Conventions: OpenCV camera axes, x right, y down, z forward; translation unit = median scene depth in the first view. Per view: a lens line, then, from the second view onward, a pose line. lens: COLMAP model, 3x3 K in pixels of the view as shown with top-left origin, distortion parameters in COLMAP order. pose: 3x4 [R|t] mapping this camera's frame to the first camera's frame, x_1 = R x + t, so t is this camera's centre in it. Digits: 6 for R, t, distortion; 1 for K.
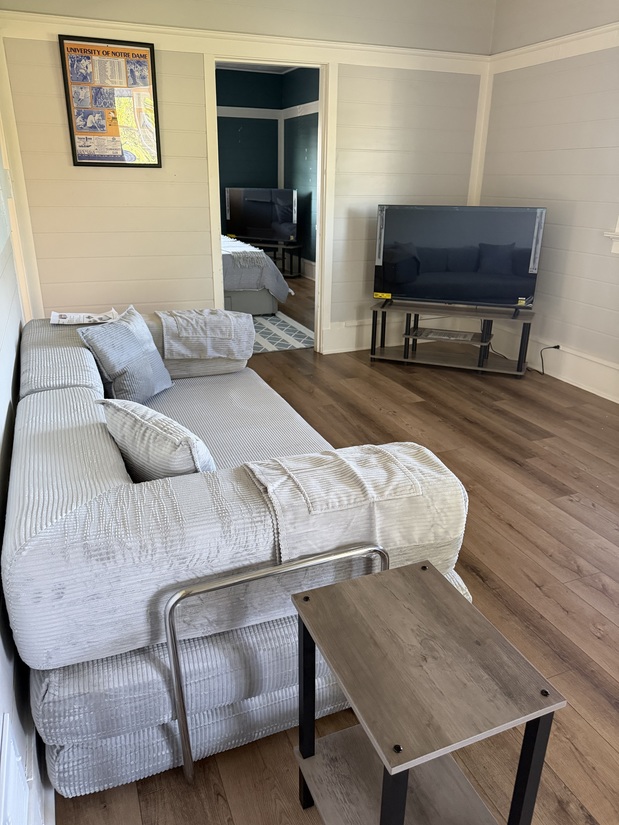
lens RADIAL K [[590.7, 0, 302.5], [0, 590.7, 412.6], [0, 0, 1]] dist [0.053253, -0.029737]
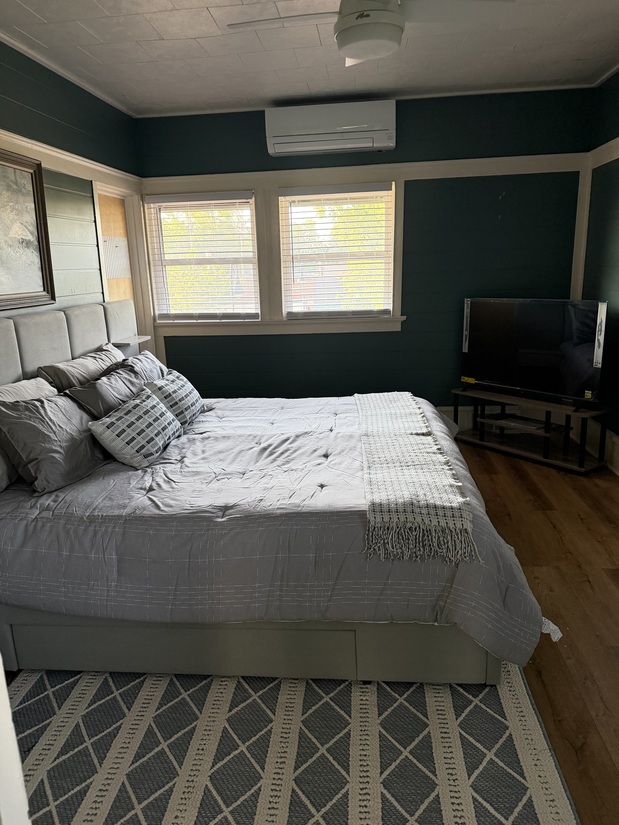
lens RADIAL K [[590.7, 0, 309.8], [0, 590.7, 416.7], [0, 0, 1]] dist [0.053253, -0.029737]
pose [[0.889750, 0.076660, -0.449965, 0.001113], [-0.135923, 0.985572, -0.100861, -0.196777], [0.435741, 0.150902, 0.887332, 0.467183]]
